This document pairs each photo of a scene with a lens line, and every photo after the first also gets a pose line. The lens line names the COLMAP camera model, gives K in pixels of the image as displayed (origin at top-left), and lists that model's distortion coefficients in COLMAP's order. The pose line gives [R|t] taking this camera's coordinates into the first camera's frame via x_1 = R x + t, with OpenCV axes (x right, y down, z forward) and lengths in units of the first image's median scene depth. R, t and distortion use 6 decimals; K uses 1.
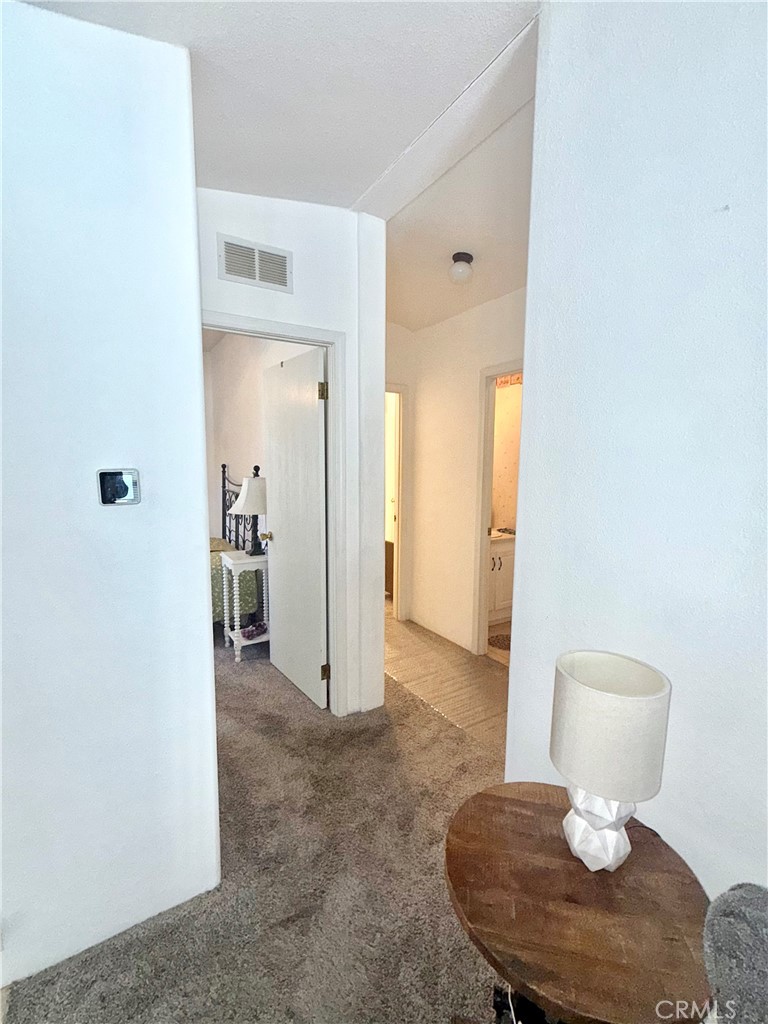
lens RADIAL K [[447.7, 0, 386.1], [0, 447.7, 510.8], [0, 0, 1]] dist [0.001482, 0.000482]
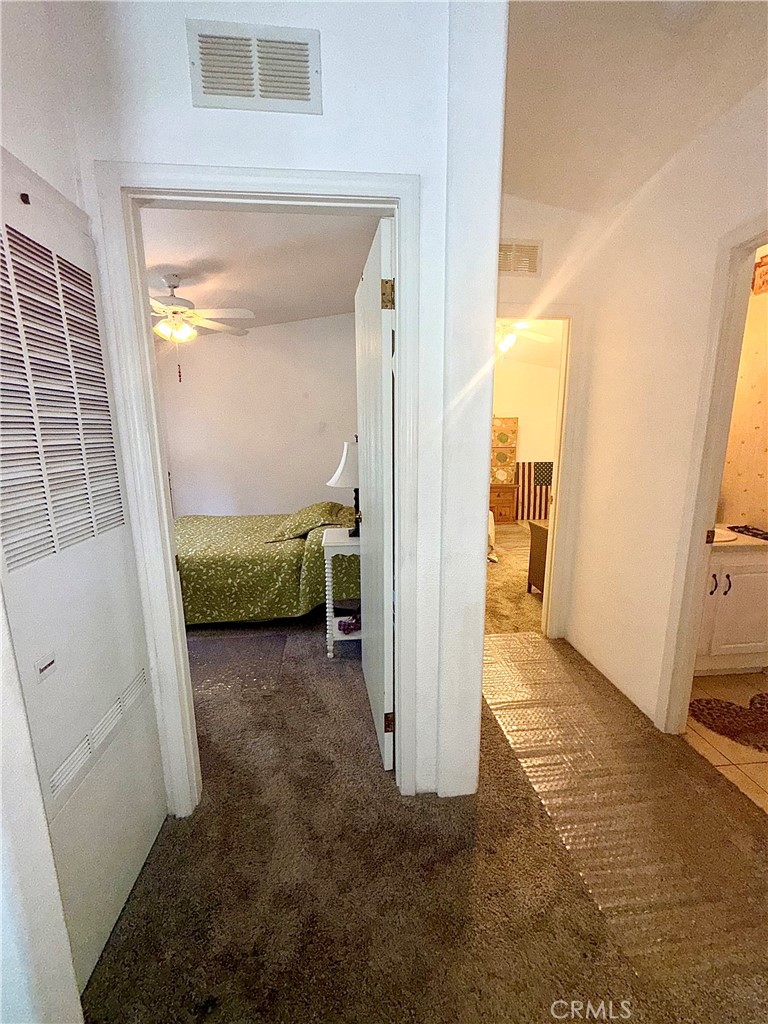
lens RADIAL K [[407.7, 0, 382.7], [0, 407.7, 510.2], [0, 0, 1]] dist [-0.000714, 0.000013]
pose [[0.893714, 0.071904, -0.442837, 0.087441], [-0.037318, 0.995567, 0.086337, -0.017199], [0.447082, -0.060635, 0.892436, 0.361224]]
